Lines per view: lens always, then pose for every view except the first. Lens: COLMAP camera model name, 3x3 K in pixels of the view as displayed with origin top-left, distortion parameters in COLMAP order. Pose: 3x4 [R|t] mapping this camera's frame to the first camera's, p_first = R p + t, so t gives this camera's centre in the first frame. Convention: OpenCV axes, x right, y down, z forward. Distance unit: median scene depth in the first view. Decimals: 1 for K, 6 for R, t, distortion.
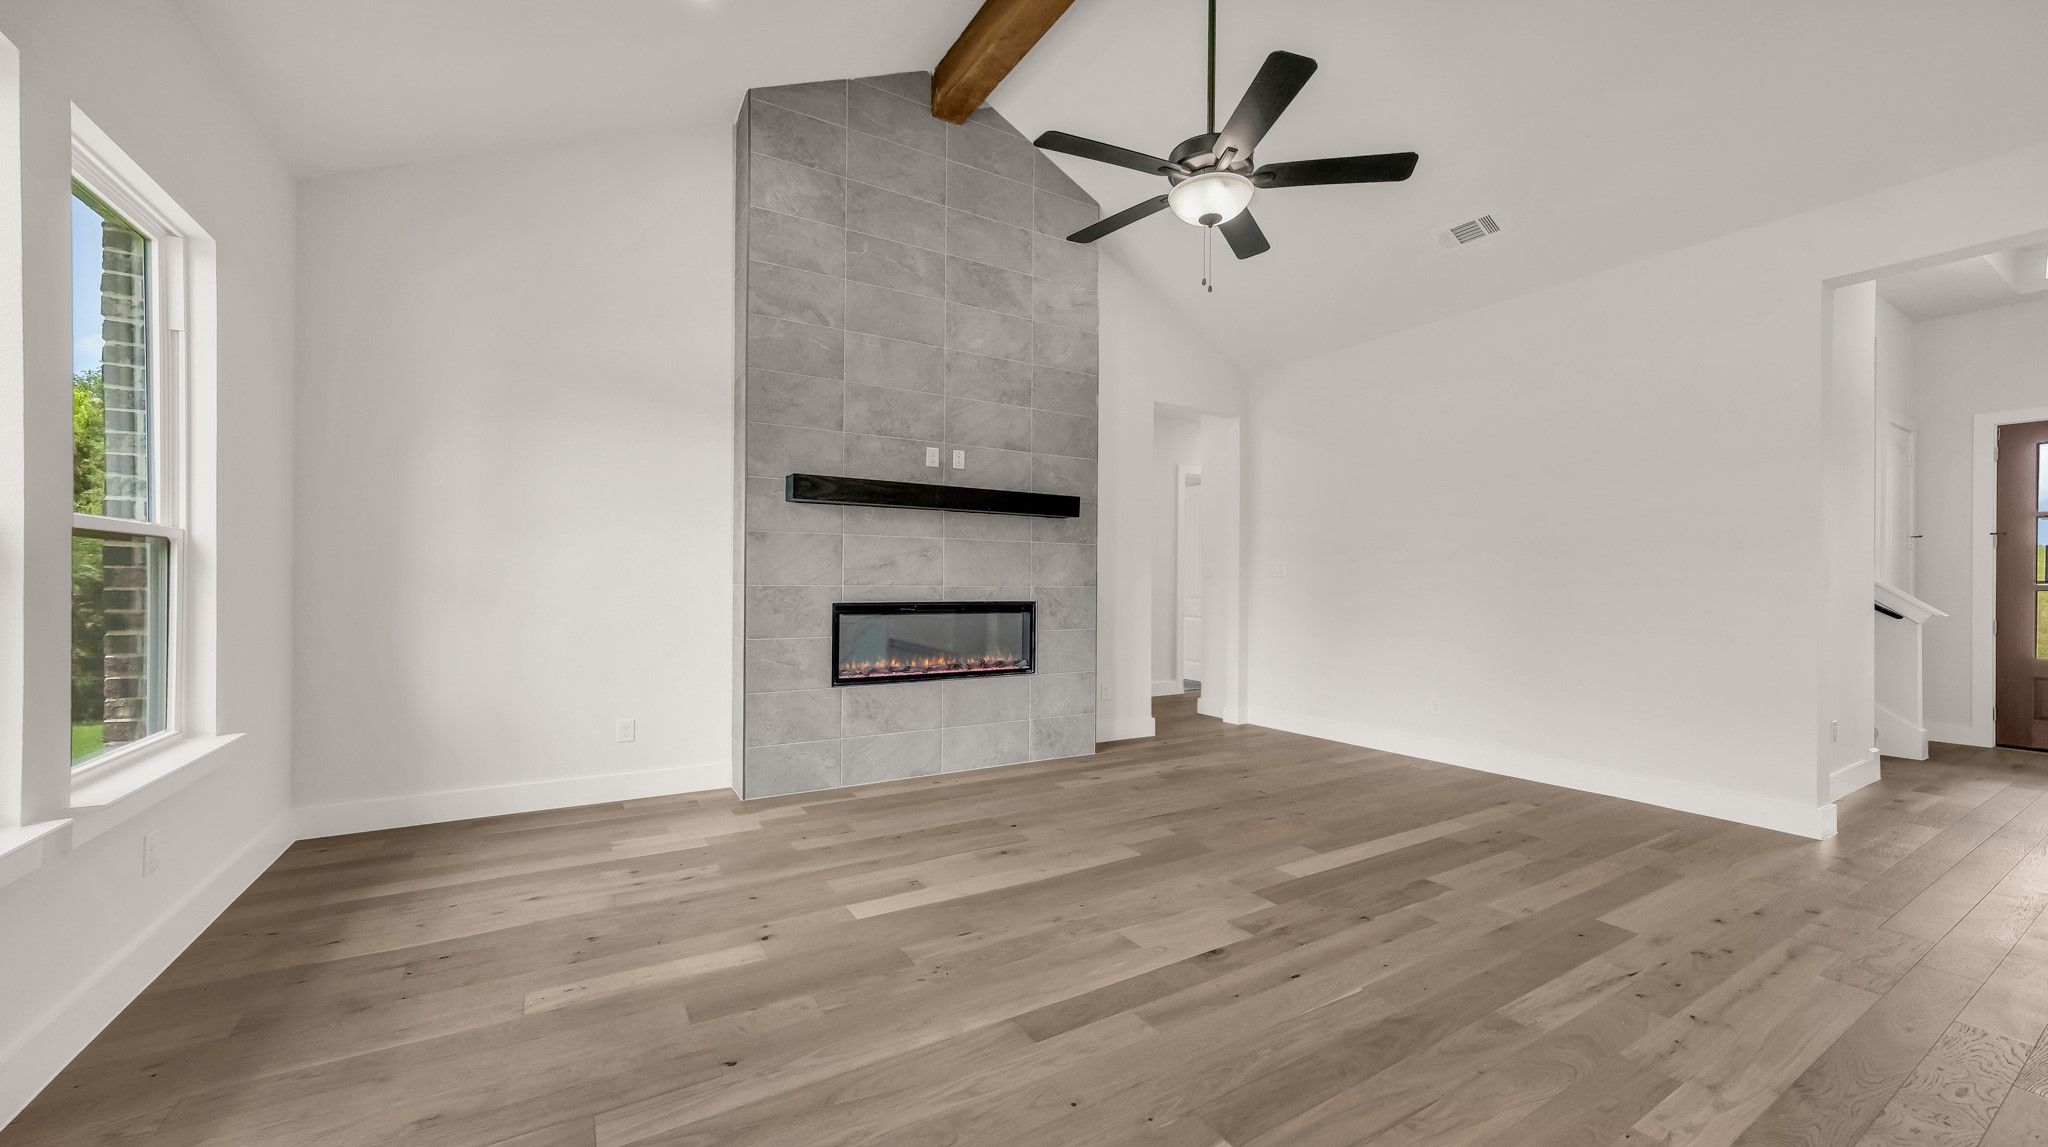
lens RADIAL K [[772.2, 0, 1024.0], [0, 772.2, 573.5], [0, 0, 1]] dist [-0.001385, -0.000010]
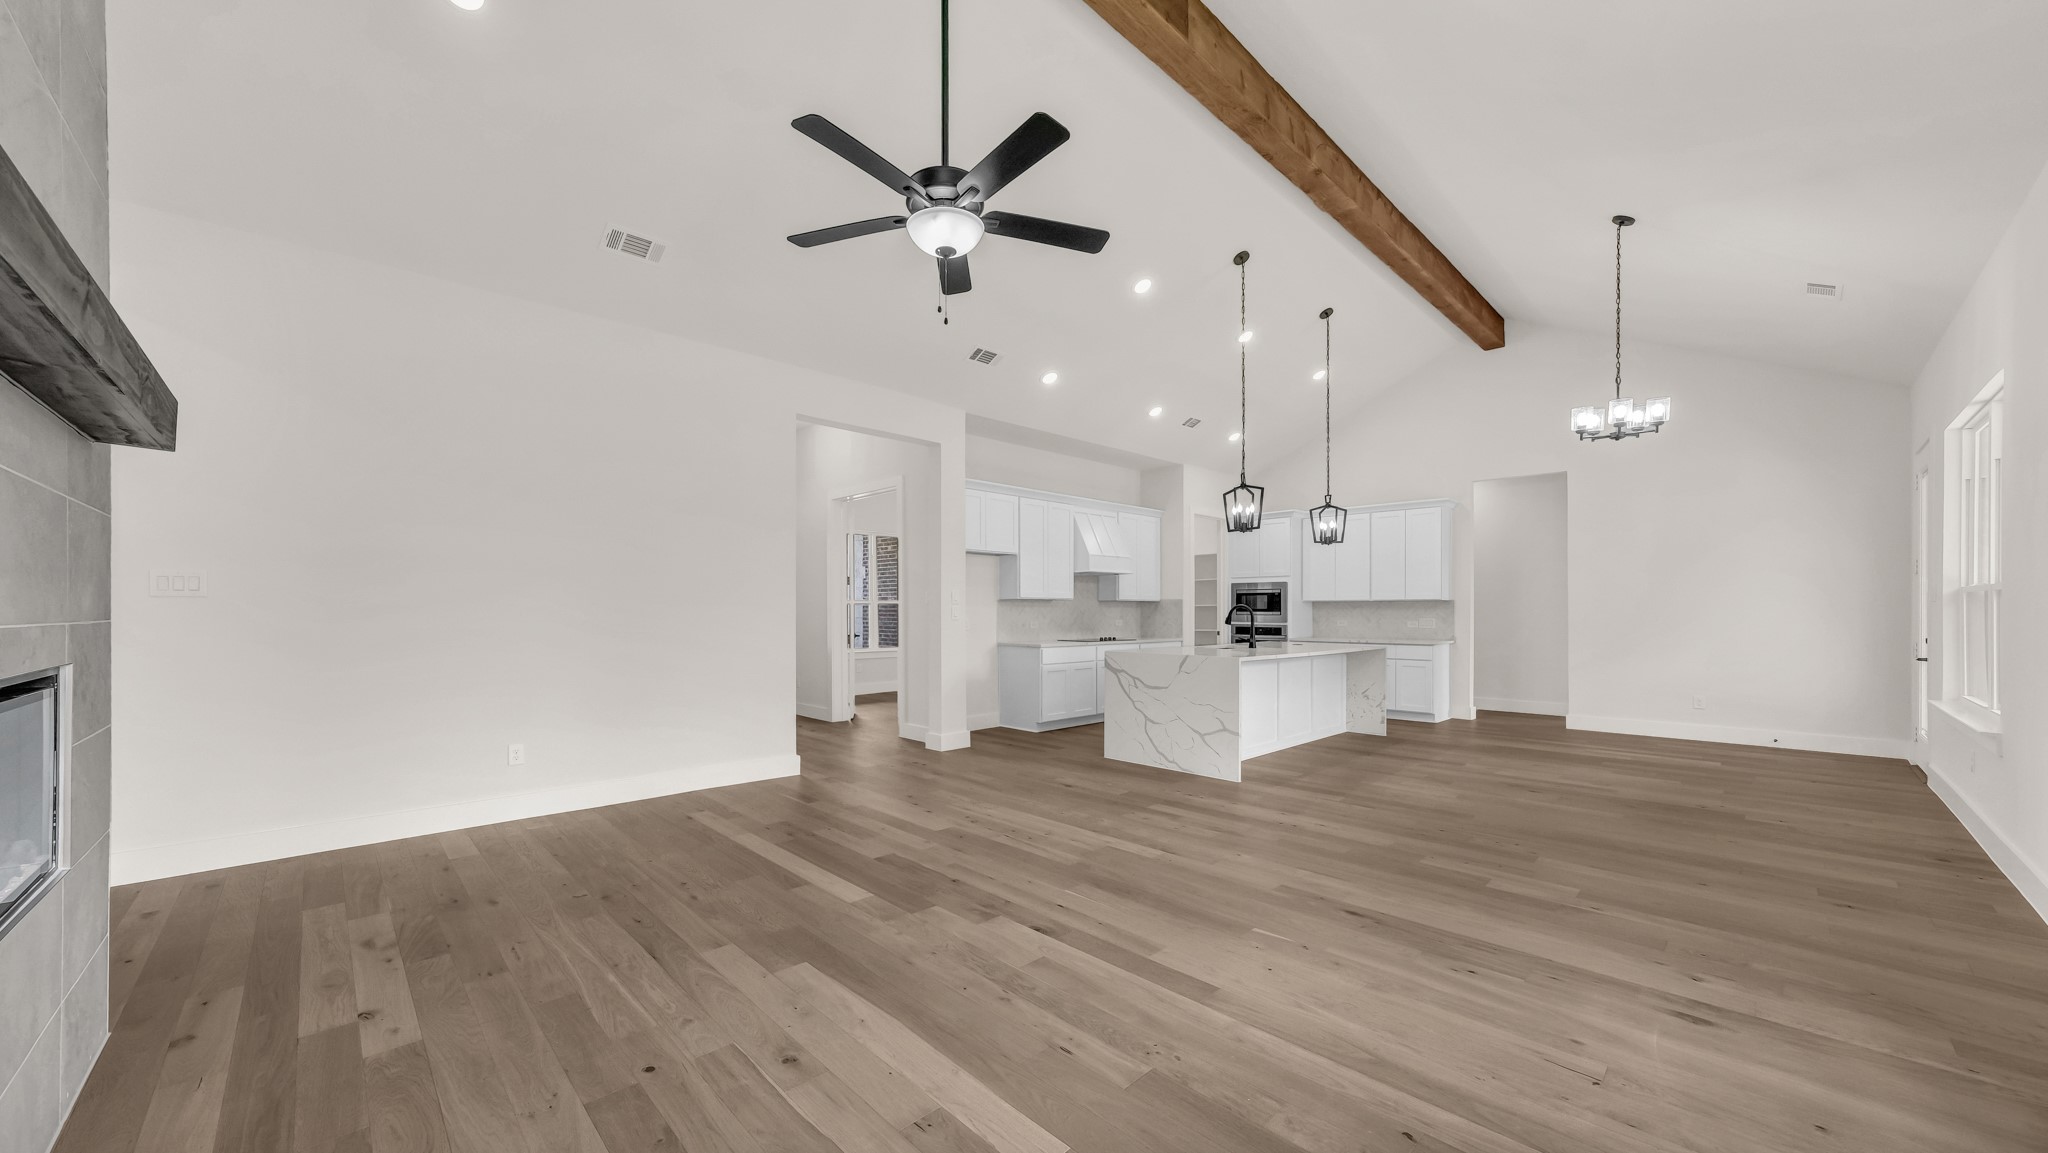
lens RADIAL K [[847.9, 0, 1017.4], [0, 847.9, 622.9], [0, 0, 1]] dist [0.000438, 0.000032]
pose [[-0.297926, -0.013618, 0.954492, -0.522355], [-0.021419, 0.999742, 0.007578, 0.007534], [-0.954349, -0.018187, -0.298140, 0.763832]]
